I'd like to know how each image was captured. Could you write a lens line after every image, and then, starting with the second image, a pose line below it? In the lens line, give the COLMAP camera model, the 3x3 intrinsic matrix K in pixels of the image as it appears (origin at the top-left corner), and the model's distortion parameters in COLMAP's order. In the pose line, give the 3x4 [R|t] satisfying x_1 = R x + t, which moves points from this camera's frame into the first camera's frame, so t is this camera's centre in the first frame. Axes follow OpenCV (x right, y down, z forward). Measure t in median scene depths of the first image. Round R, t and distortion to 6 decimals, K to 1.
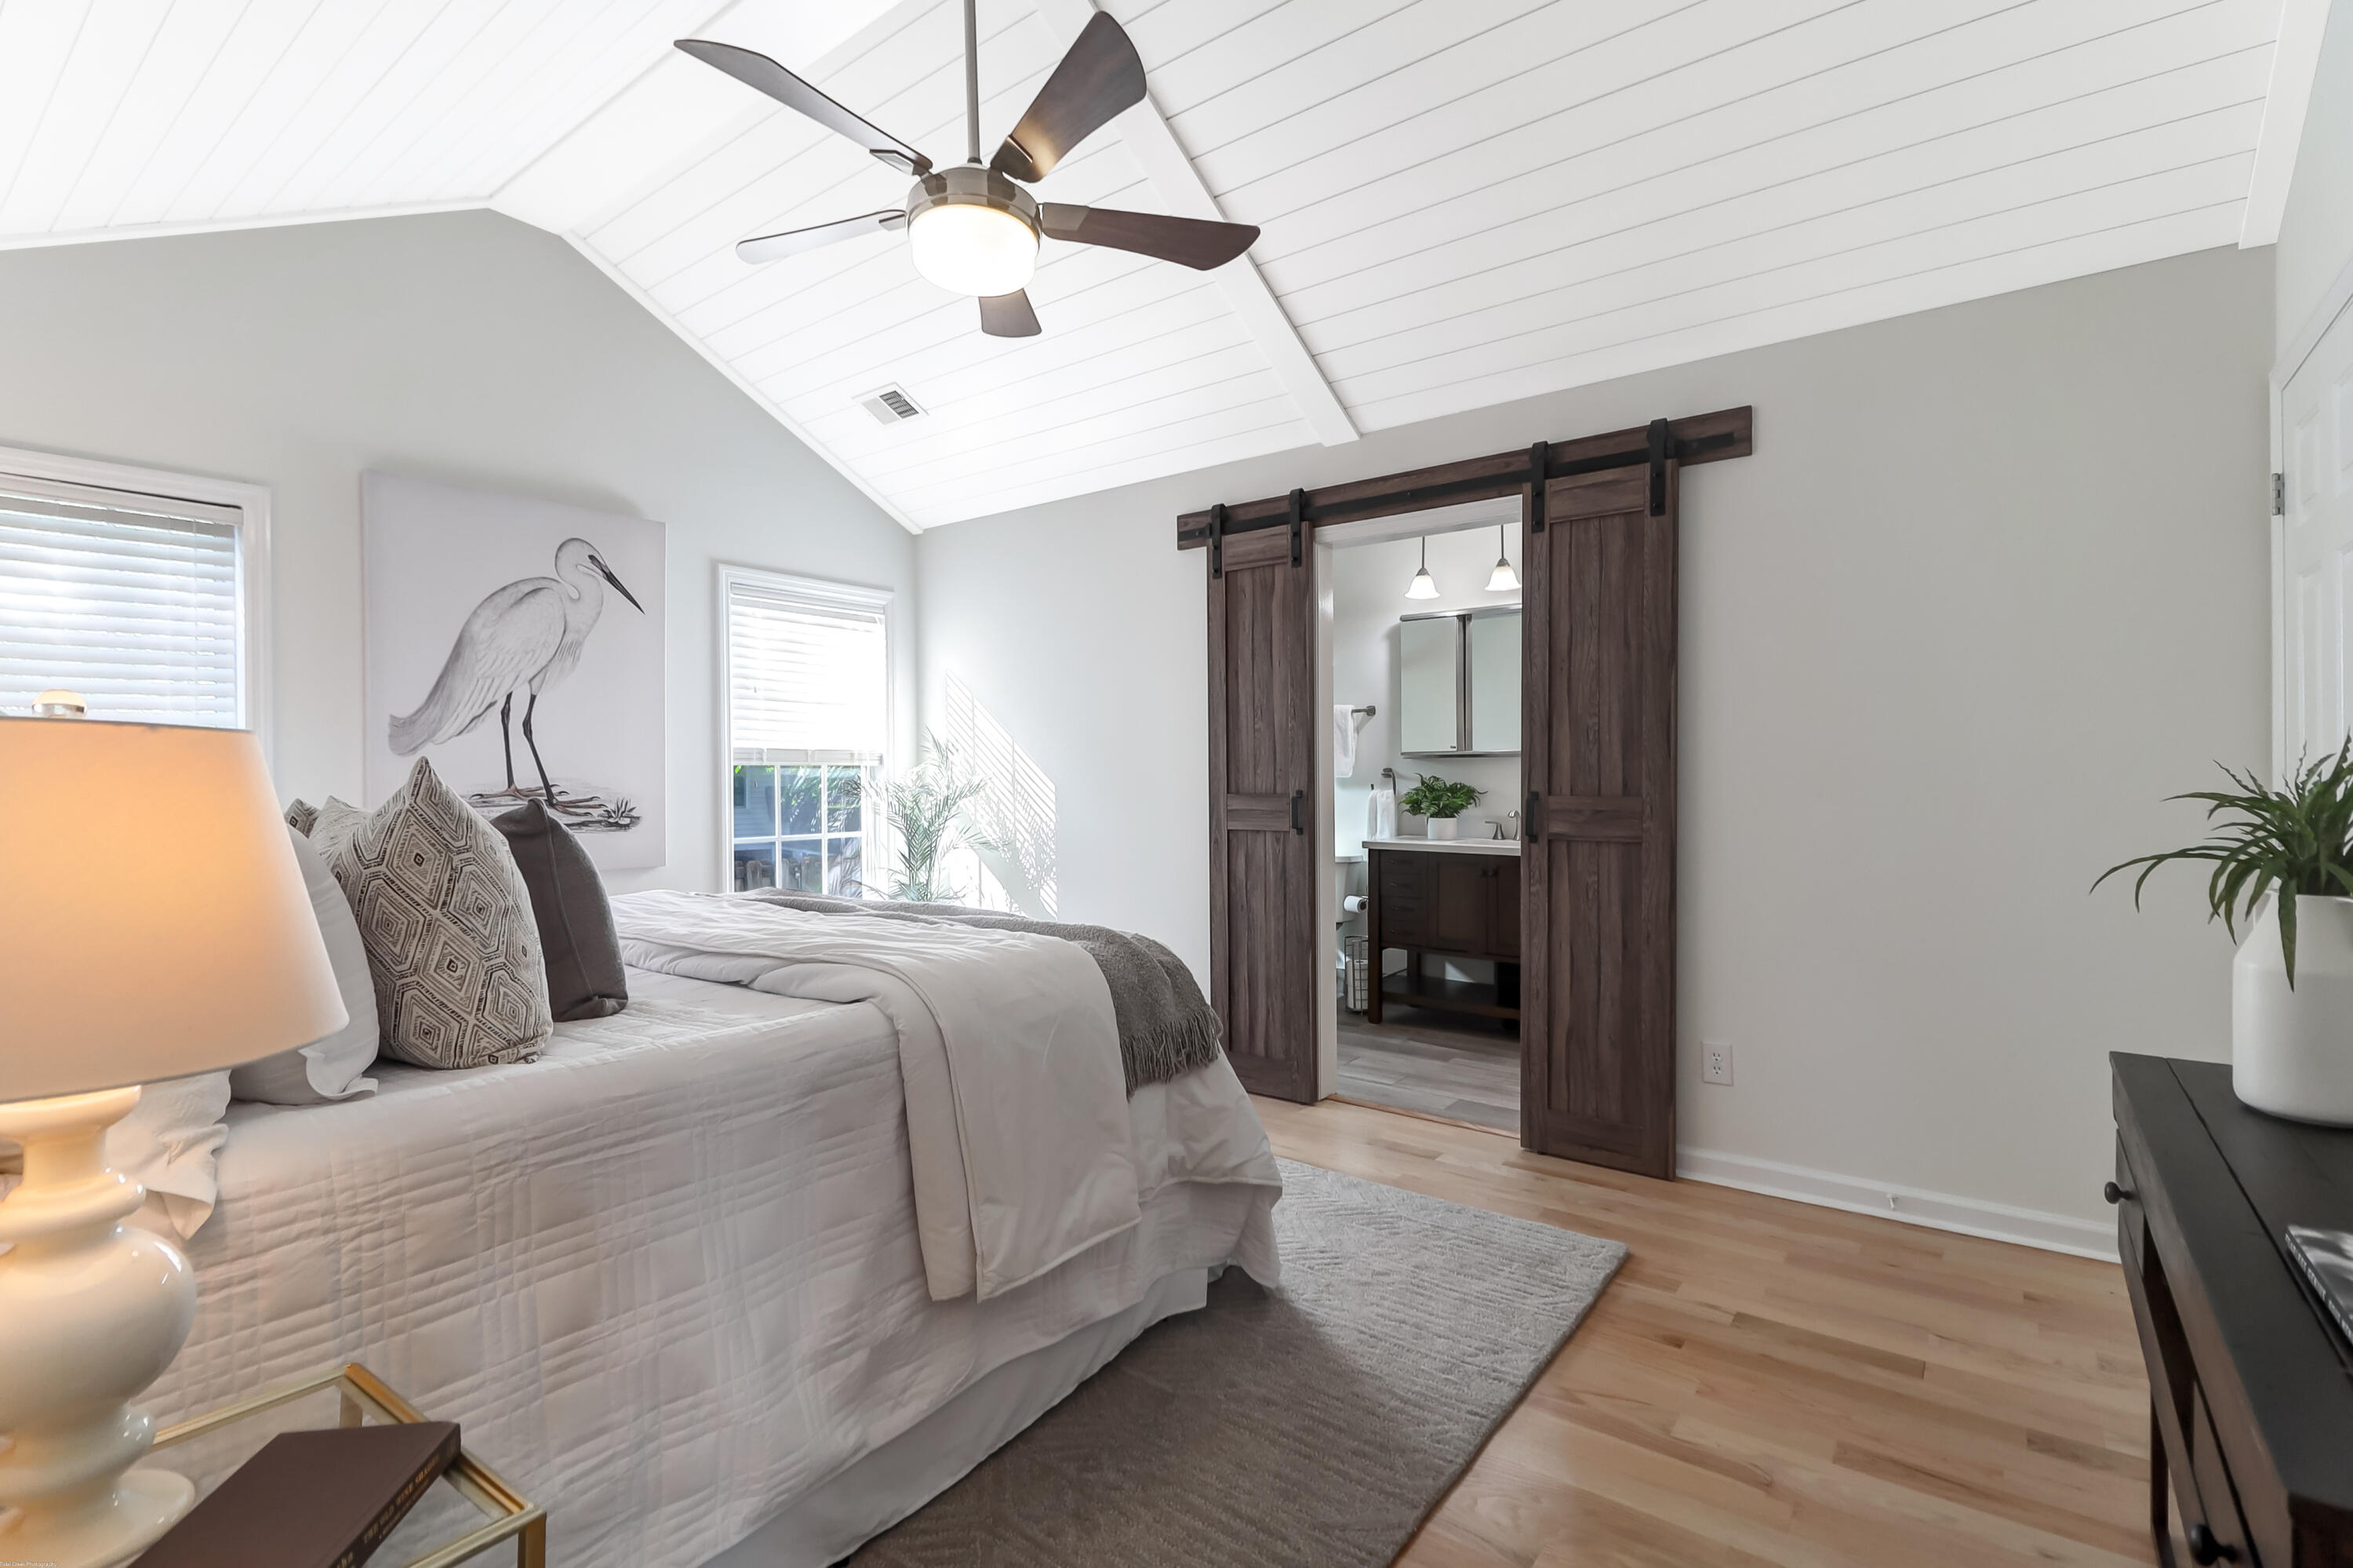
lens RADIAL K [[1079.3, 0, 1172.4], [0, 1079.3, 781.2], [0, 0, 1]] dist [0.016089, -0.007959]
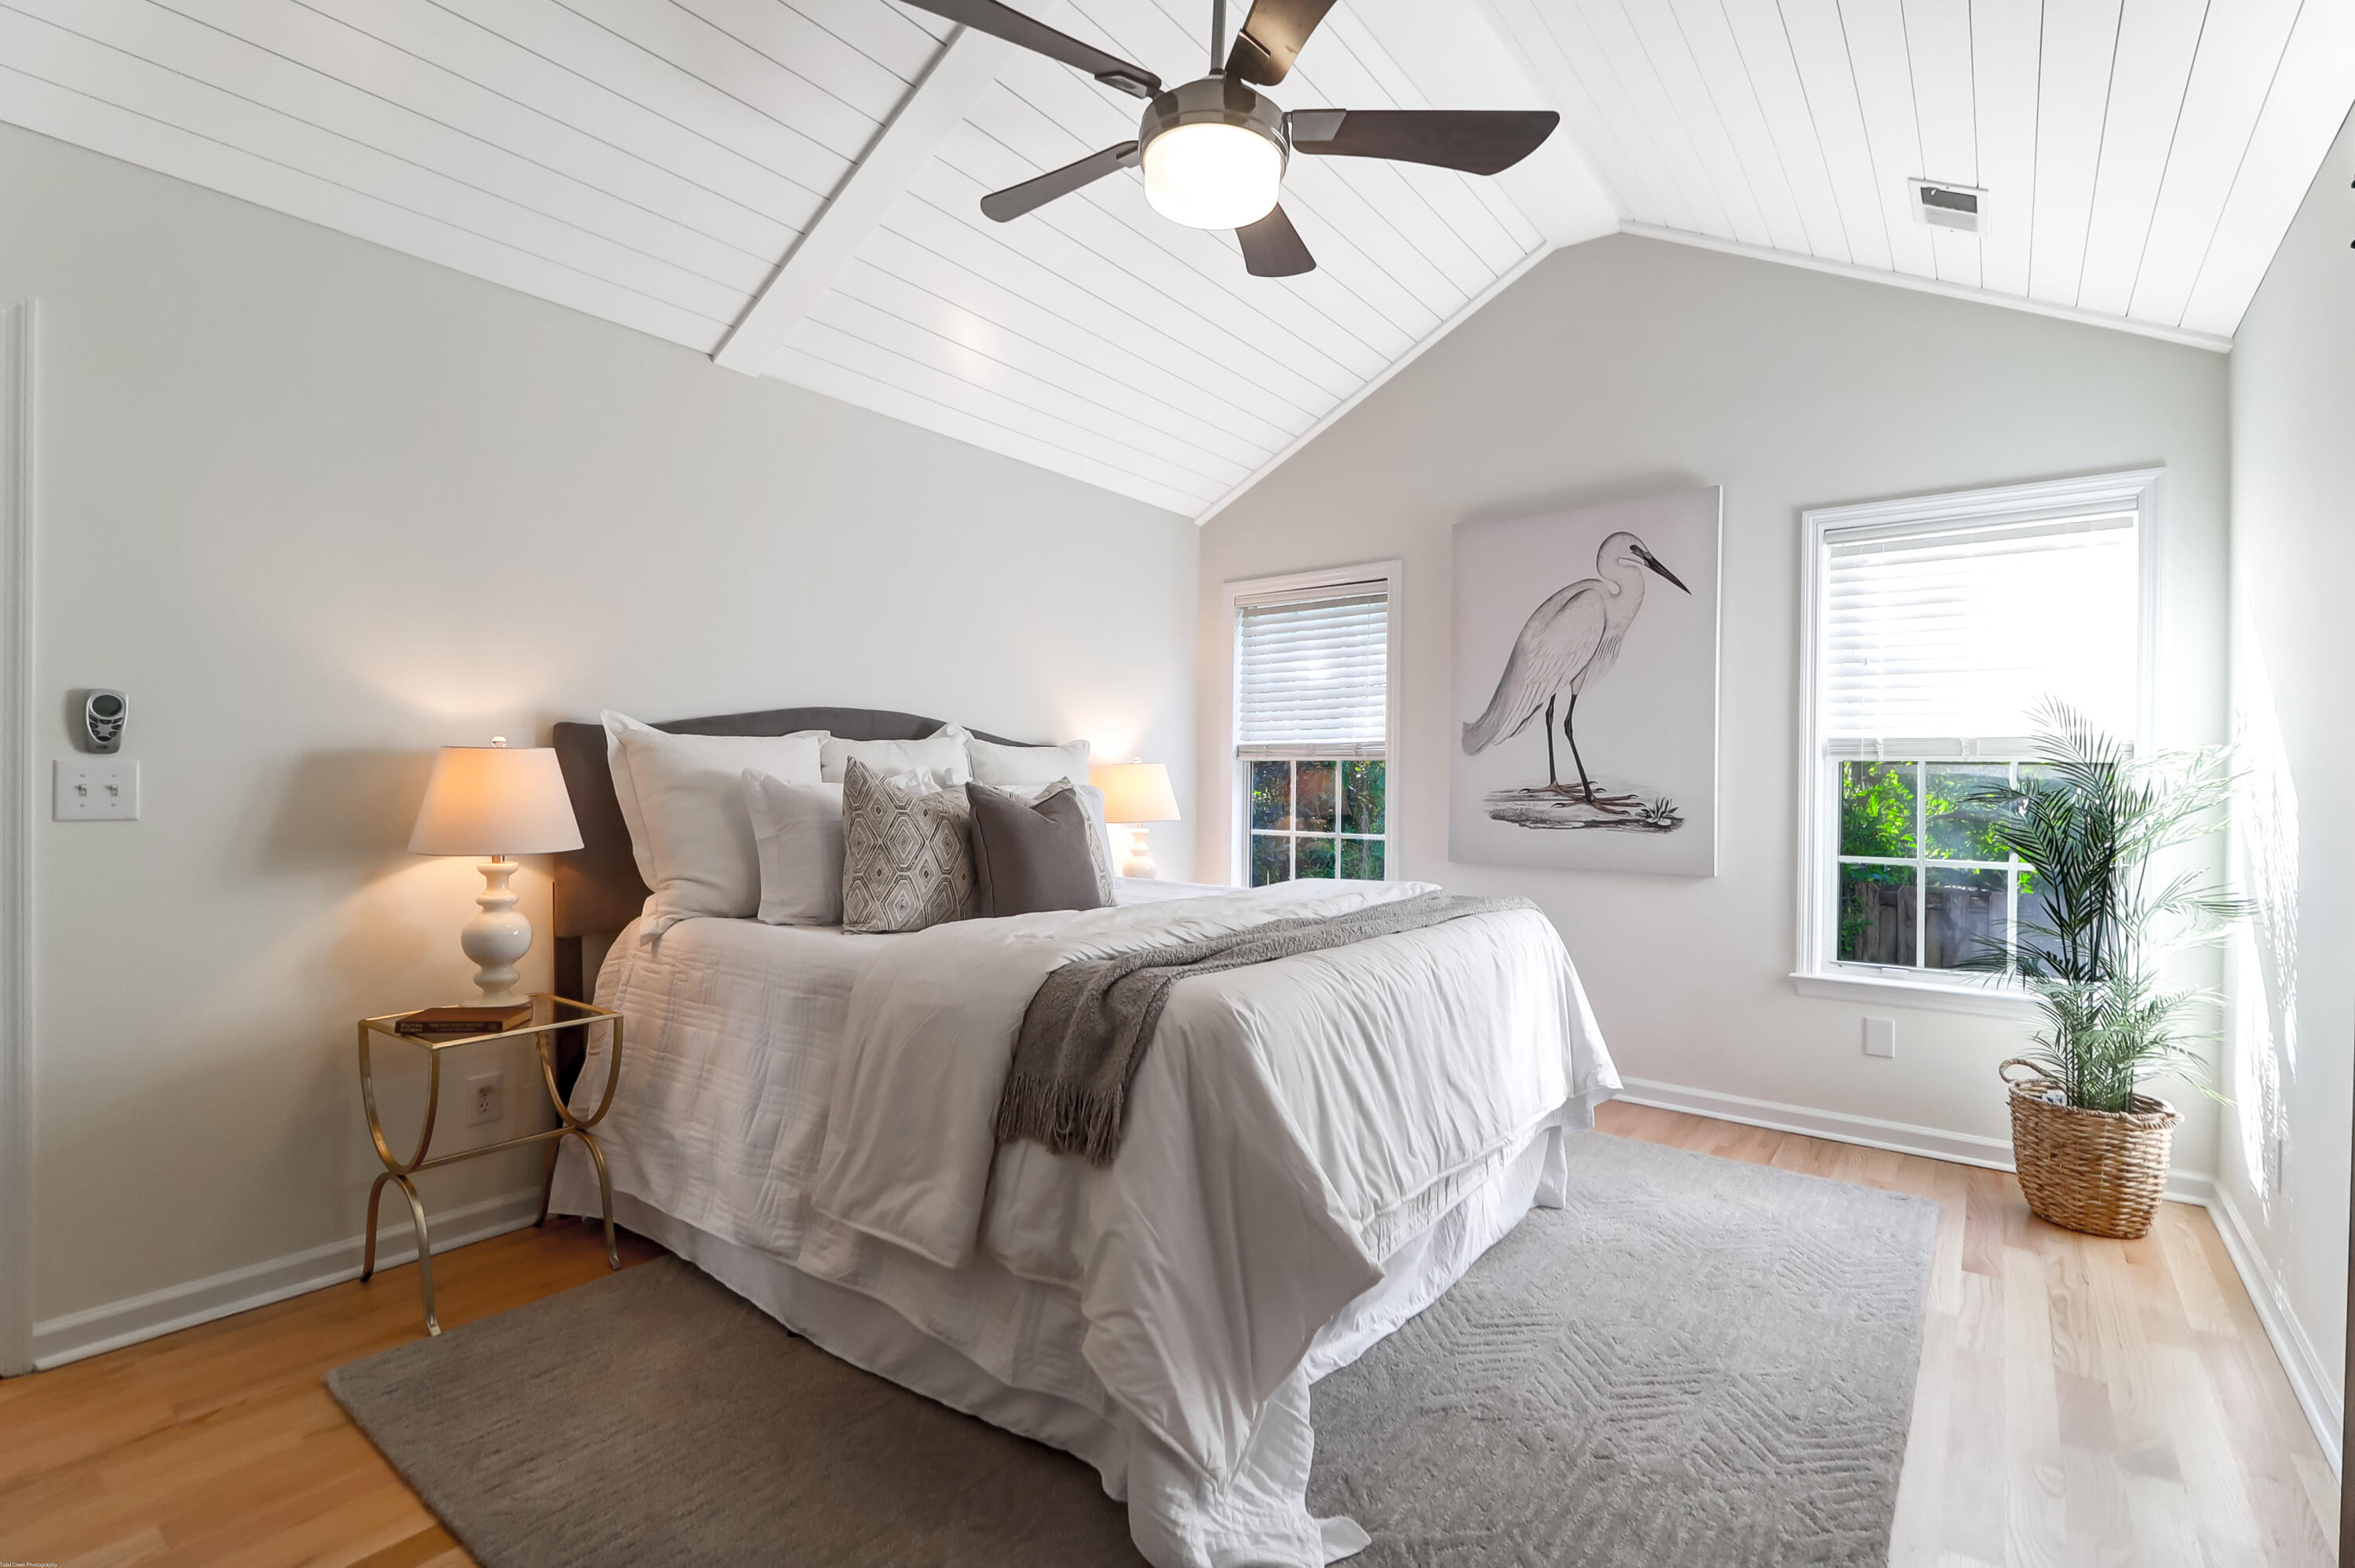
lens RADIAL K [[1080.0, 0, 1169.0], [0, 1080.0, 774.6], [0, 0, 1]] dist [0.016089, -0.007959]
pose [[0.003355, 0.005858, -0.999977, 0.447742], [-0.012714, 0.999902, 0.005815, -0.004308], [0.999914, 0.012694, 0.003430, 0.606436]]
